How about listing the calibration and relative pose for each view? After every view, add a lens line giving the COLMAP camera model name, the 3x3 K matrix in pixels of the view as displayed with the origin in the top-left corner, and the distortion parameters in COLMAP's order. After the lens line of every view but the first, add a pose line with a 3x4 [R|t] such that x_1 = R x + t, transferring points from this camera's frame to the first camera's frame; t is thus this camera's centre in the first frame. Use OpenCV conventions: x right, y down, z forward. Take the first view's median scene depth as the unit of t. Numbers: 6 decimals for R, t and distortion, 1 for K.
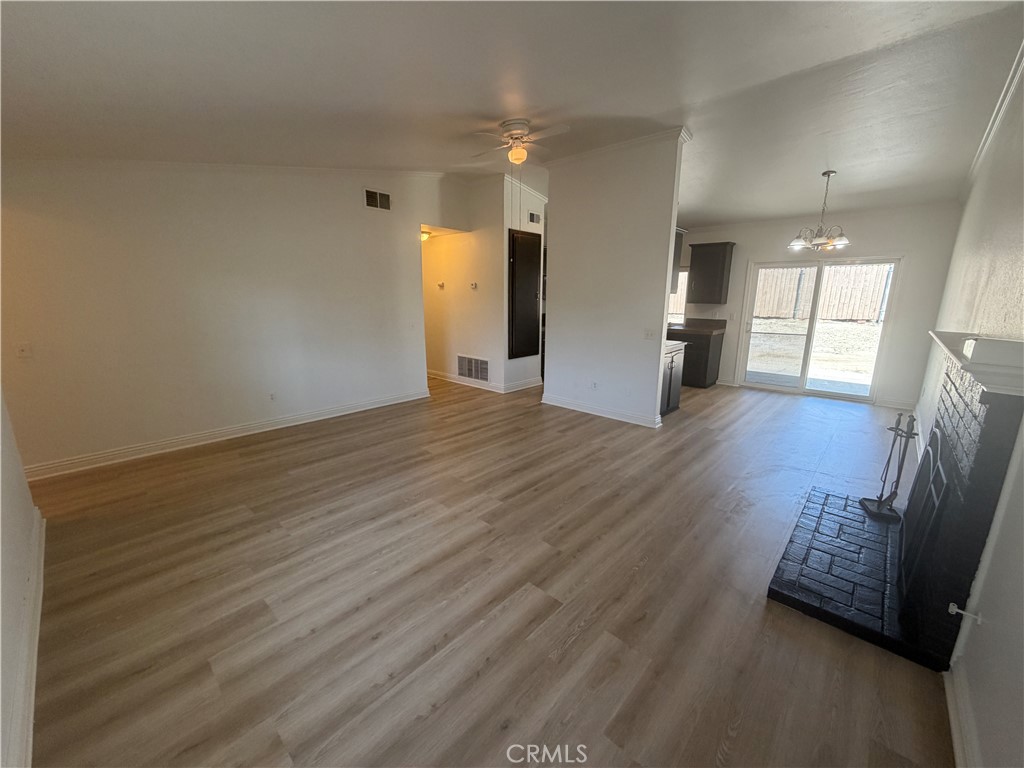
lens RADIAL K [[407.8, 0, 509.3], [0, 407.8, 385.0], [0, 0, 1]] dist [0.001145, 0.000211]
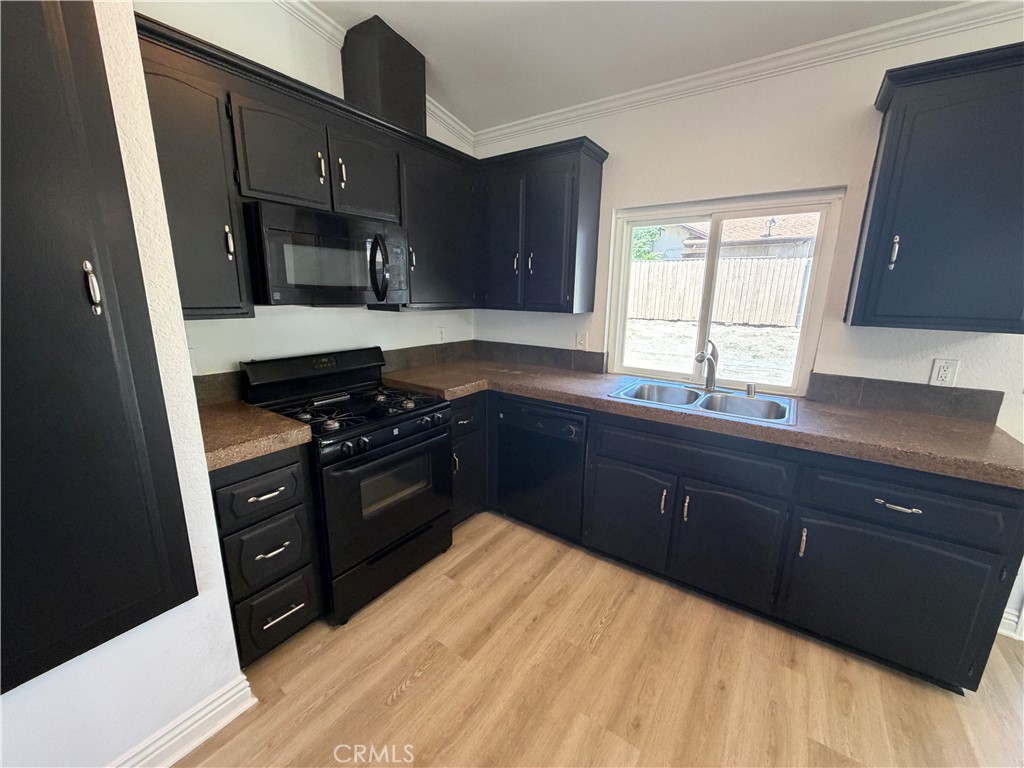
lens RADIAL K [[407.8, 0, 509.3], [0, 407.8, 385.0], [0, 0, 1]] dist [0.001145, 0.000211]
pose [[0.990104, -0.022131, 0.138581, 0.116855], [0.021360, 0.999747, 0.007048, -0.104854], [-0.138702, -0.004018, 0.990326, 0.481433]]
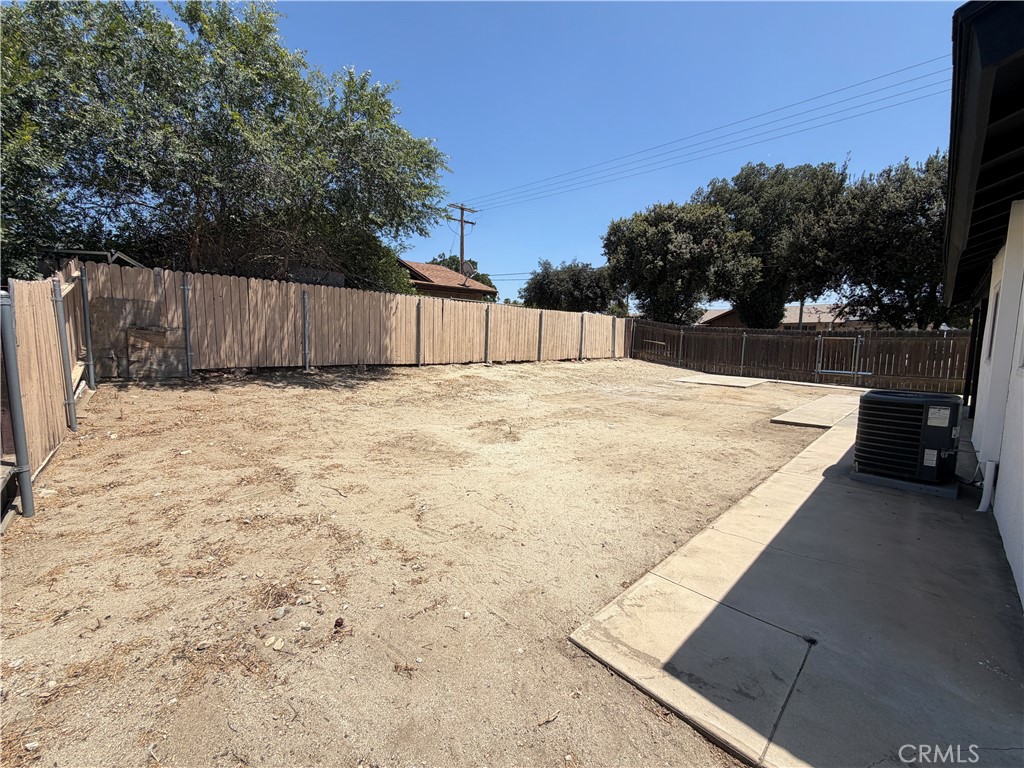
lens RADIAL K [[407.8, 0, 509.3], [0, 407.8, 385.0], [0, 0, 1]] dist [0.001145, 0.000211]
pose [[0.056878, -0.112057, 0.992073, -0.344469], [0.205214, 0.973776, 0.098225, -0.299604], [-0.977063, 0.198001, 0.078382, 1.393697]]
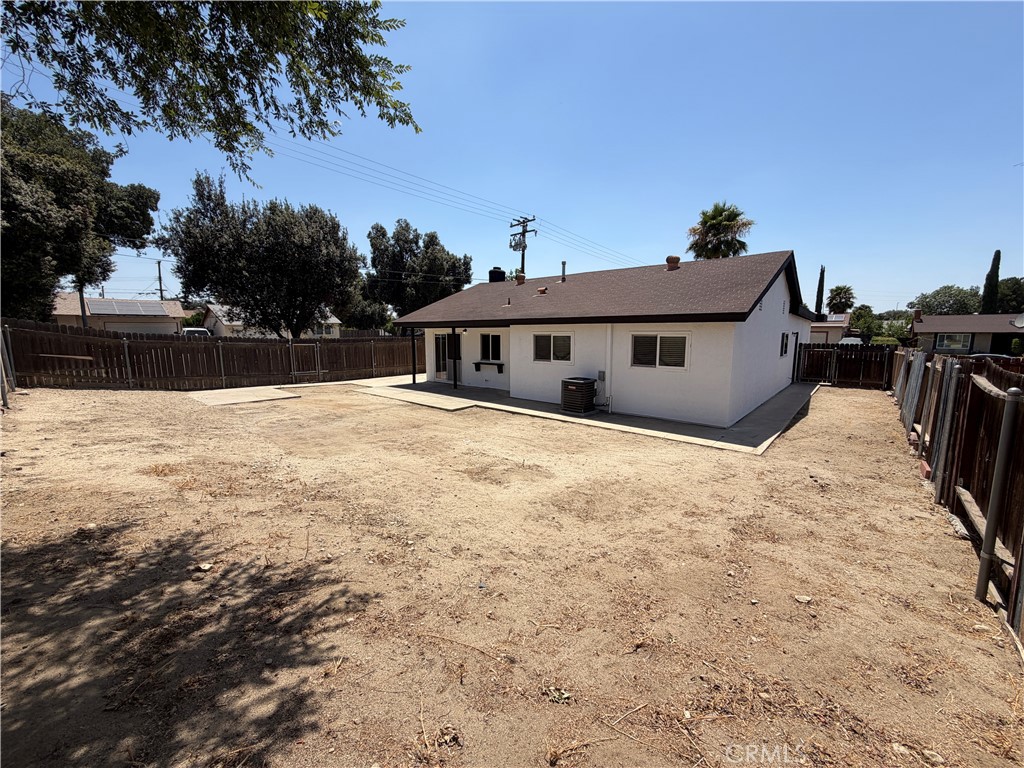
lens RADIAL K [[407.8, 0, 509.3], [0, 407.8, 385.0], [0, 0, 1]] dist [0.001145, 0.000211]
pose [[-0.999353, 0.000434, -0.035974, 0.237358], [-0.011894, 0.939719, 0.341741, -0.486546], [0.033954, 0.341947, -0.939105, 1.953078]]
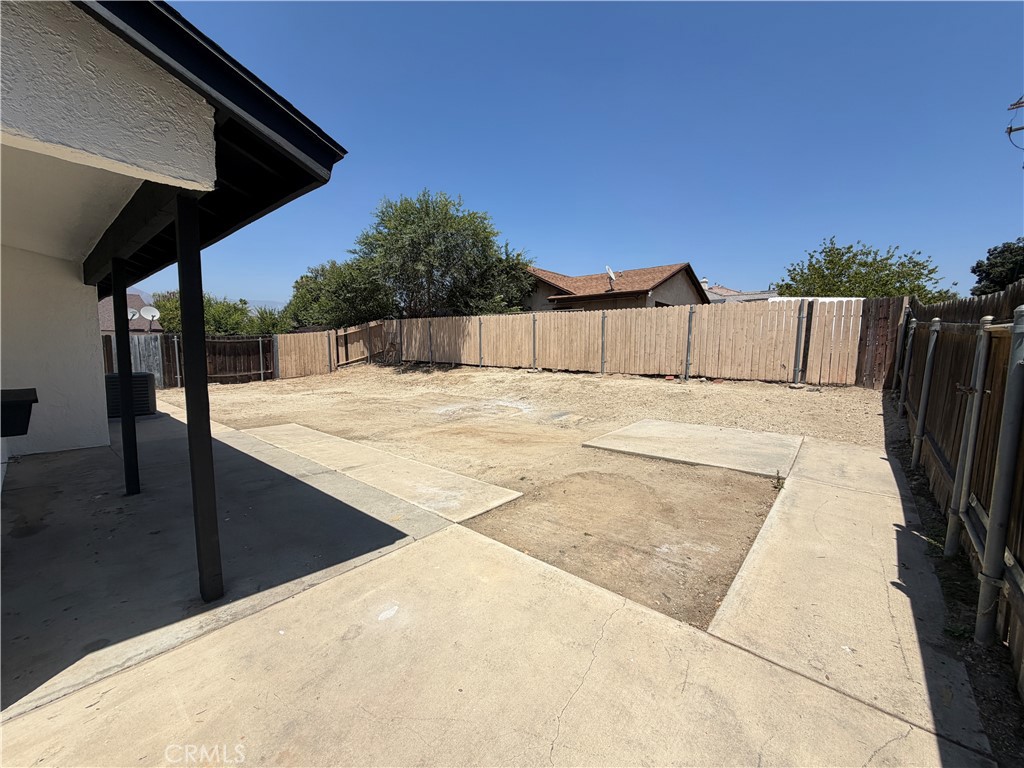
lens RADIAL K [[407.8, 0, 509.3], [0, 407.8, 385.0], [0, 0, 1]] dist [0.001145, 0.000211]
pose [[0.998786, -0.003344, 0.049150, 0.669578], [0.009236, 0.992713, -0.120145, -0.067101], [-0.048390, 0.120454, 0.991539, 0.332013]]
